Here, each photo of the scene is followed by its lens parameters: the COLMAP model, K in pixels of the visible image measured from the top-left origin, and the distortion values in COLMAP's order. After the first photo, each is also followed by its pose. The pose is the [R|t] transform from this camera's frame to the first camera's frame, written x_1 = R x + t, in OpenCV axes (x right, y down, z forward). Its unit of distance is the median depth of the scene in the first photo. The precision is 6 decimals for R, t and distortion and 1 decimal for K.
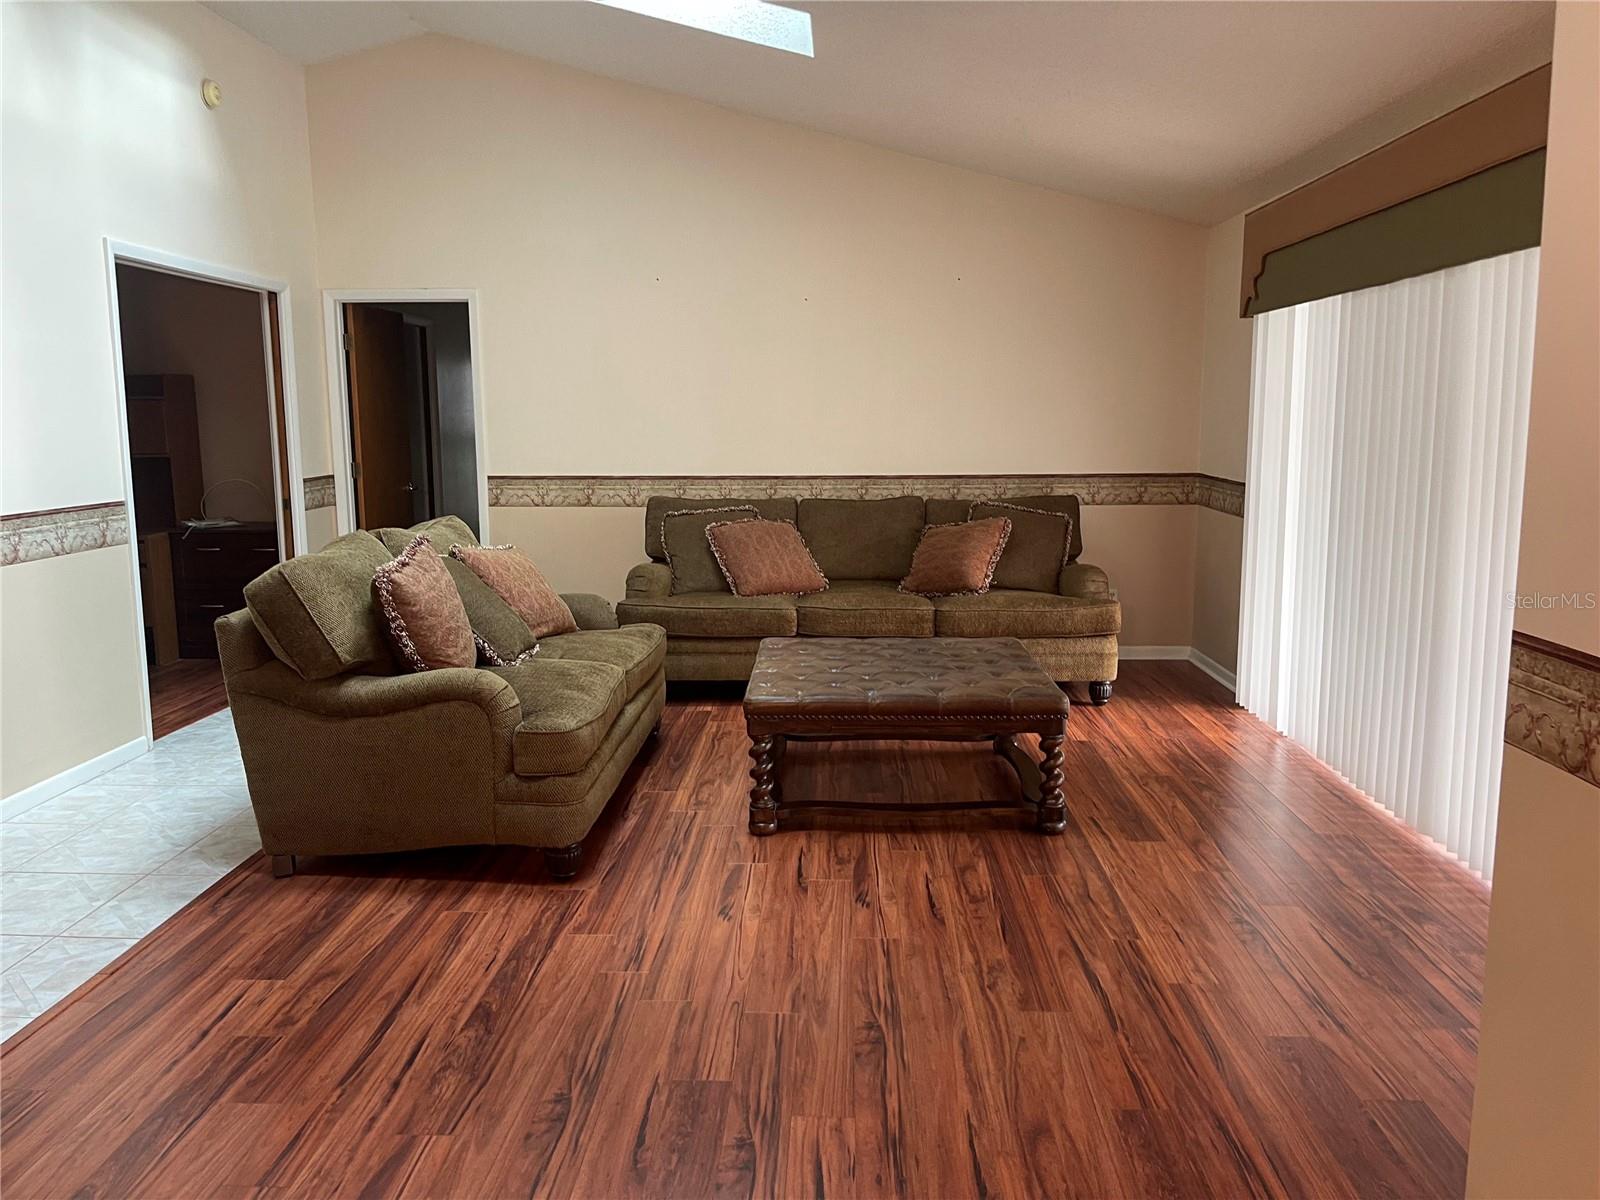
lens RADIAL K [[1215.3, 0, 799.9], [0, 1215.3, 589.9], [0, 0, 1]] dist [0.053470, -0.068000]
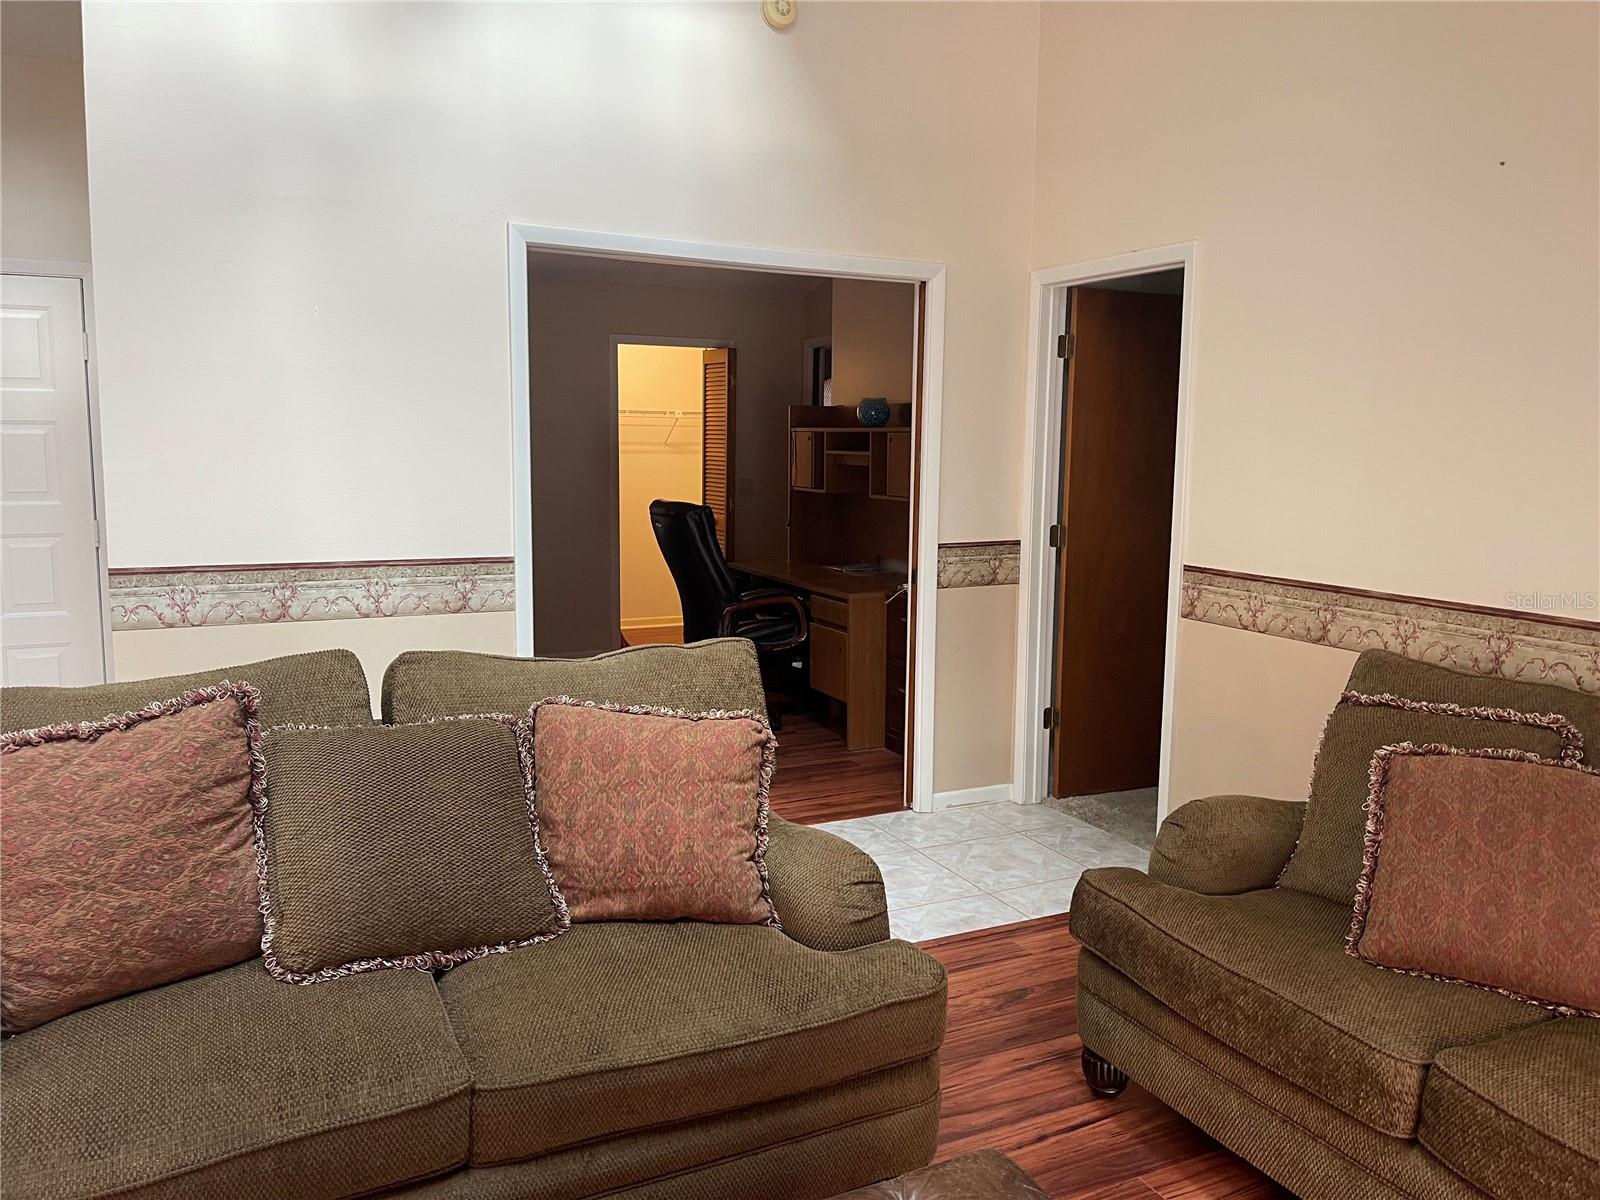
lens RADIAL K [[1215.3, 0, 802.8], [0, 1215.3, 602.9], [0, 0, 1]] dist [0.053470, -0.068000]
pose [[0.474116, 0.145349, -0.868382, 0.210875], [-0.142500, 0.985944, 0.087224, -0.128604], [0.868854, 0.082390, 0.488164, 0.725024]]
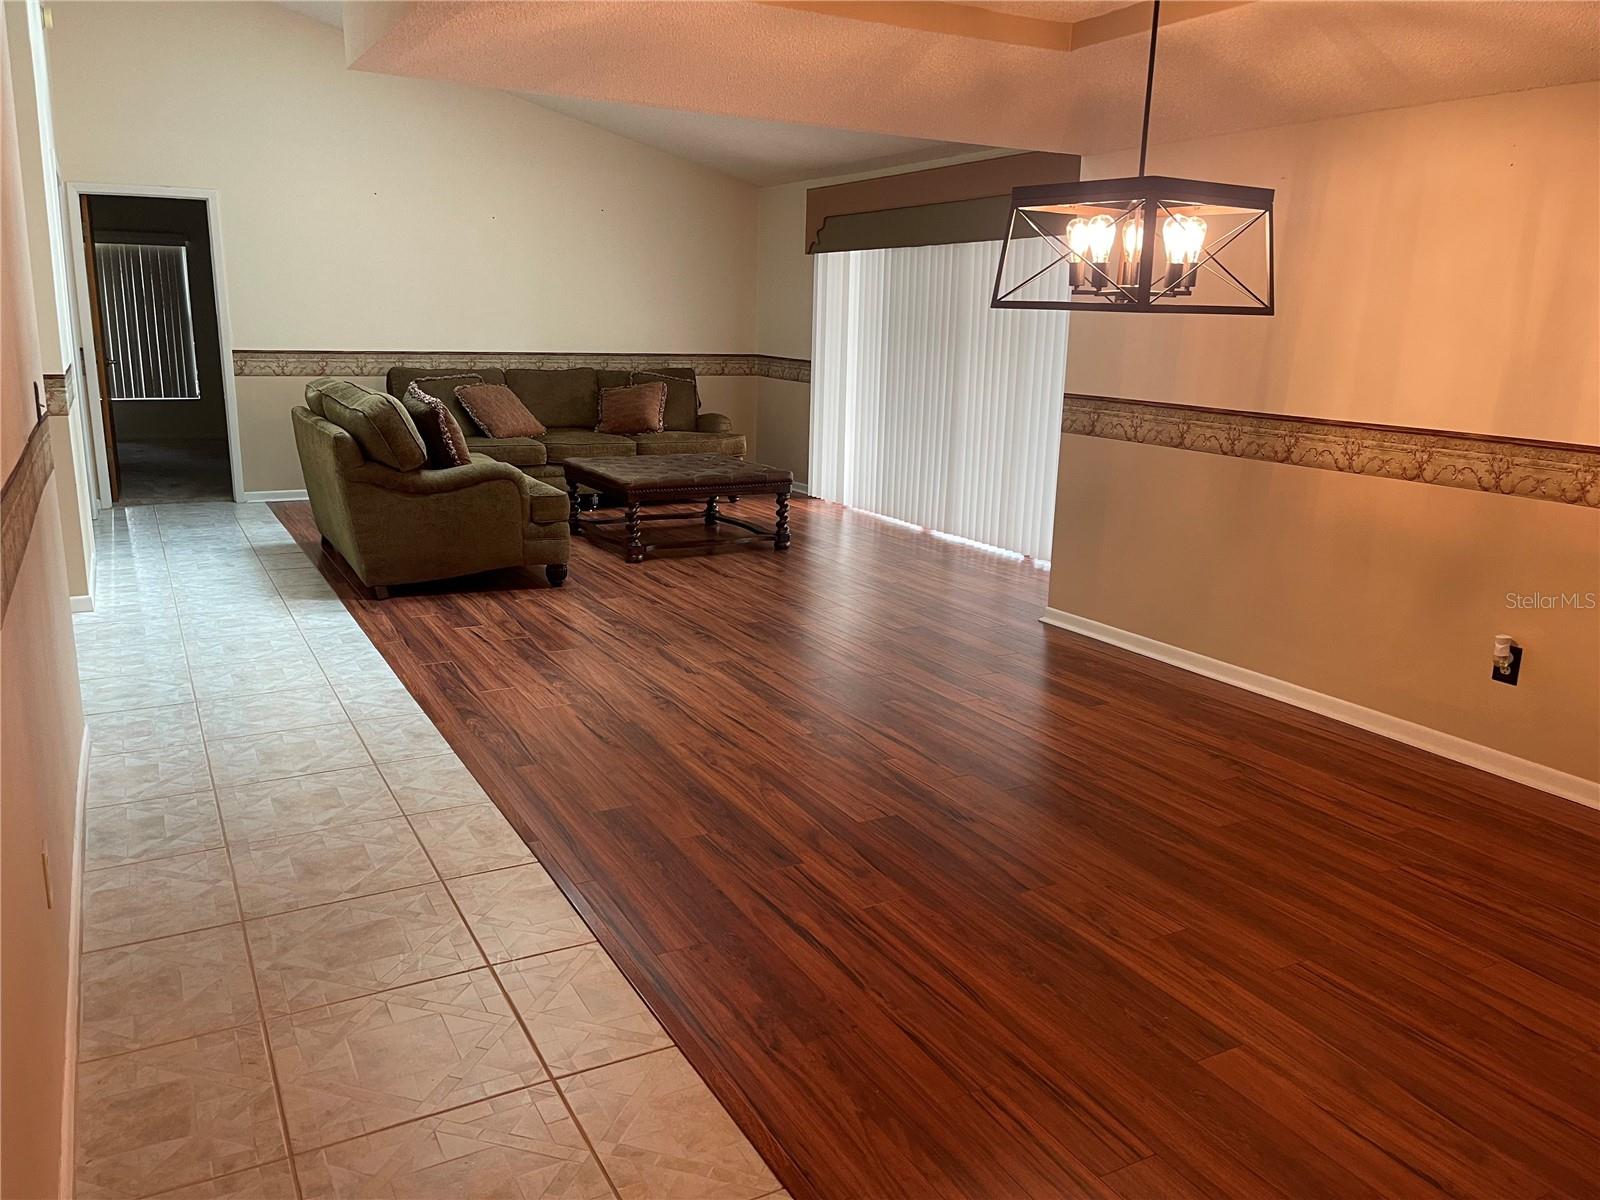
lens RADIAL K [[1215.3, 0, 798.4], [0, 1215.3, 606.2], [0, 0, 1]] dist [0.053470, -0.068000]
pose [[0.863464, -0.093925, 0.495588, -0.515584], [0.046257, 0.993115, 0.107623, 0.068449], [-0.502285, -0.070004, 0.861864, -0.436374]]
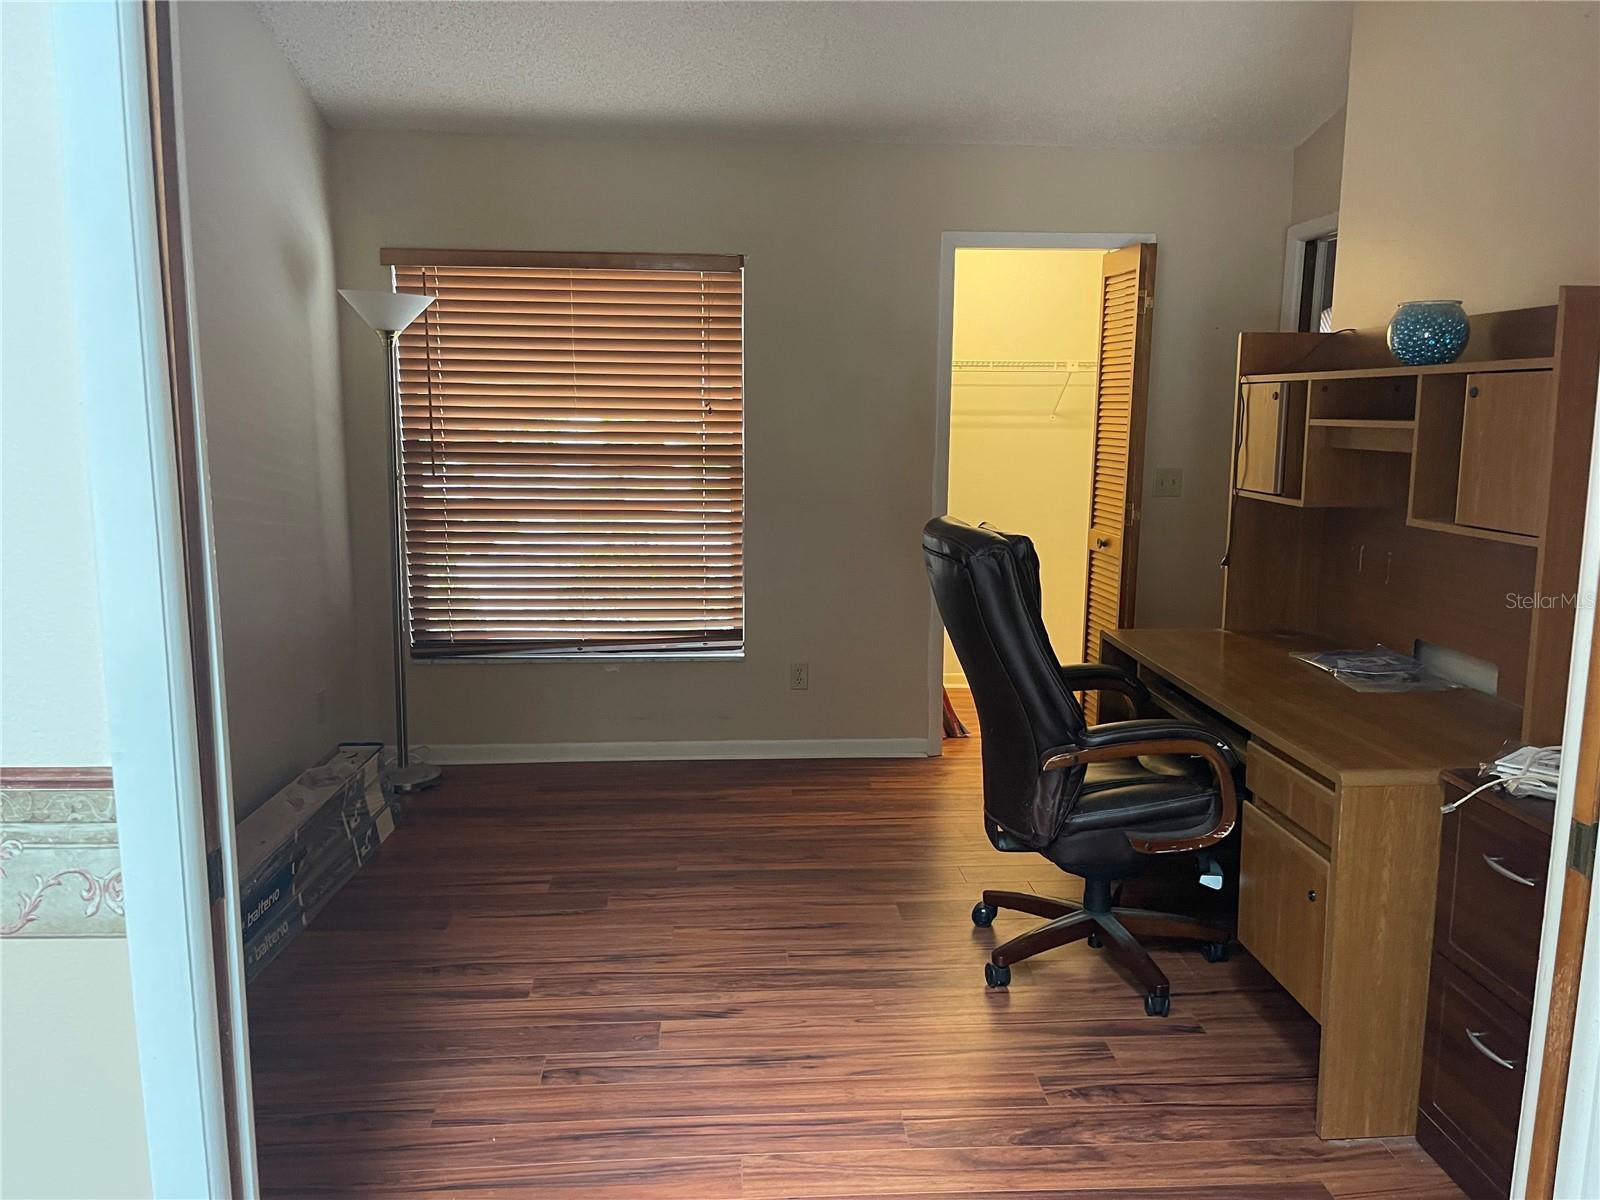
lens RADIAL K [[1215.3, 0, 793.2], [0, 1215.3, 604.9], [0, 0, 1]] dist [0.053470, -0.068000]
pose [[0.100633, 0.179195, -0.978653, -0.287160], [-0.143565, 0.975968, 0.163941, -0.149902], [0.984511, 0.124002, 0.123941, 1.018950]]
